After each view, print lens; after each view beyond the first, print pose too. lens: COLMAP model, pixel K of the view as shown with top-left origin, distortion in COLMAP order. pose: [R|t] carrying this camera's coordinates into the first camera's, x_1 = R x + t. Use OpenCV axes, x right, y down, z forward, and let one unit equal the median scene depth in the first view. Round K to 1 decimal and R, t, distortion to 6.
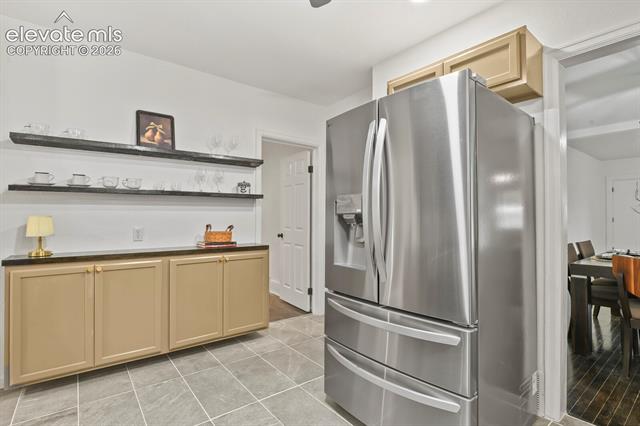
lens RADIAL K [[311.5, 0, 316.7], [0, 311.5, 212.7], [0, 0, 1]] dist [-0.002460, -0.003821]
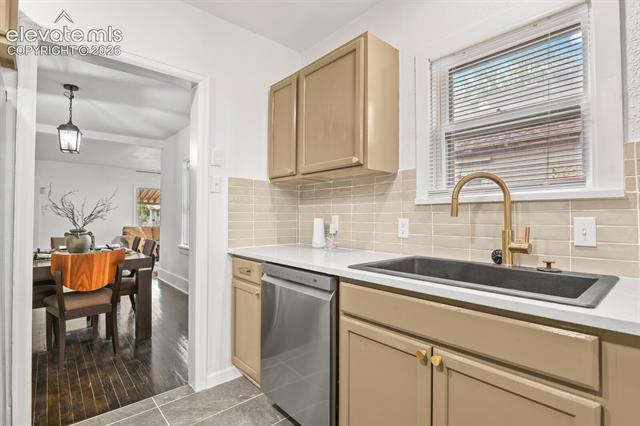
lens RADIAL K [[311.5, 0, 321.1], [0, 311.5, 213.0], [0, 0, 1]] dist [-0.002460, -0.003821]
pose [[-0.063226, 0.007713, 0.997969, -0.124906], [-0.011145, 0.999902, -0.008434, 0.001028], [-0.997937, -0.011656, -0.063134, 0.215737]]
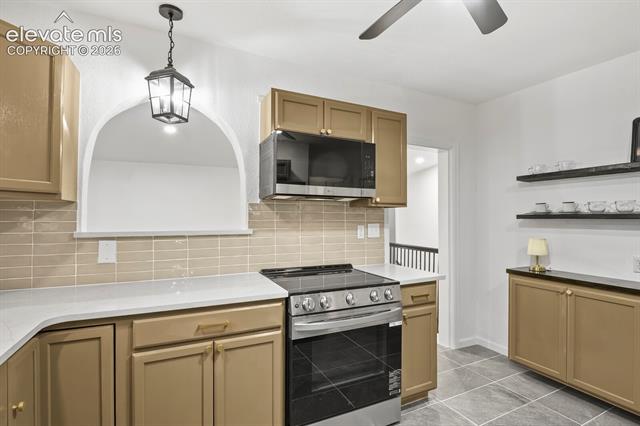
lens RADIAL K [[311.5, 0, 318.7], [0, 311.5, 213.5], [0, 0, 1]] dist [-0.002460, -0.003821]
pose [[-0.199537, -0.015023, -0.979775, 0.512847], [0.010742, 0.999789, -0.017517, -0.079215], [0.979831, -0.014020, -0.199333, 0.382879]]
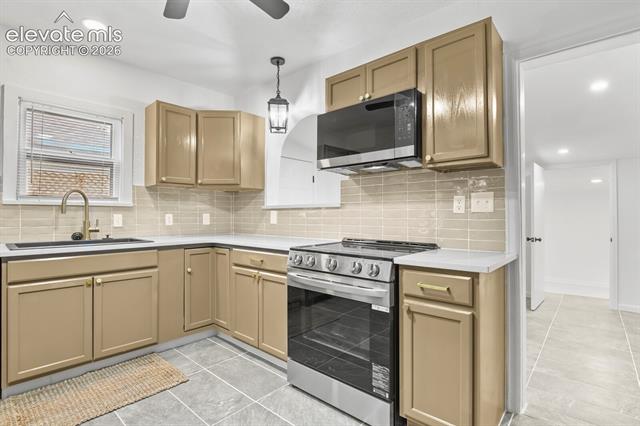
lens RADIAL K [[311.5, 0, 317.1], [0, 311.5, 214.4], [0, 0, 1]] dist [-0.002460, -0.003821]
pose [[-0.983301, -0.004589, -0.181930, -0.170510], [-0.000658, 0.999765, -0.021662, 0.026999], [0.181987, -0.021181, -0.983073, 1.145068]]
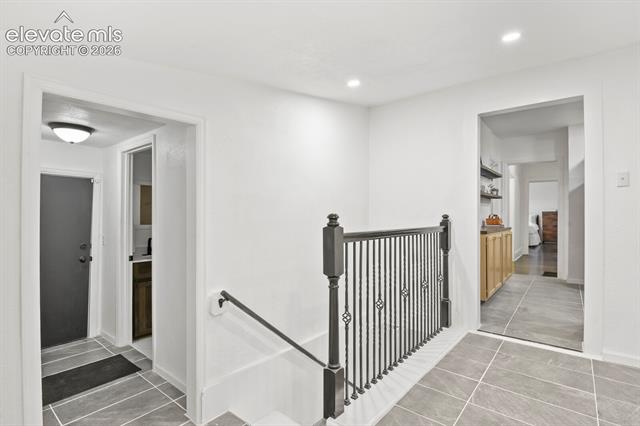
lens RADIAL K [[311.5, 0, 325.0], [0, 311.5, 213.3], [0, 0, 1]] dist [-0.002460, -0.003821]
pose [[0.971186, -0.001443, 0.238317, -2.184929], [-0.000403, 0.999970, 0.007696, 0.026472], [-0.238321, -0.007571, 0.971157, -0.550111]]
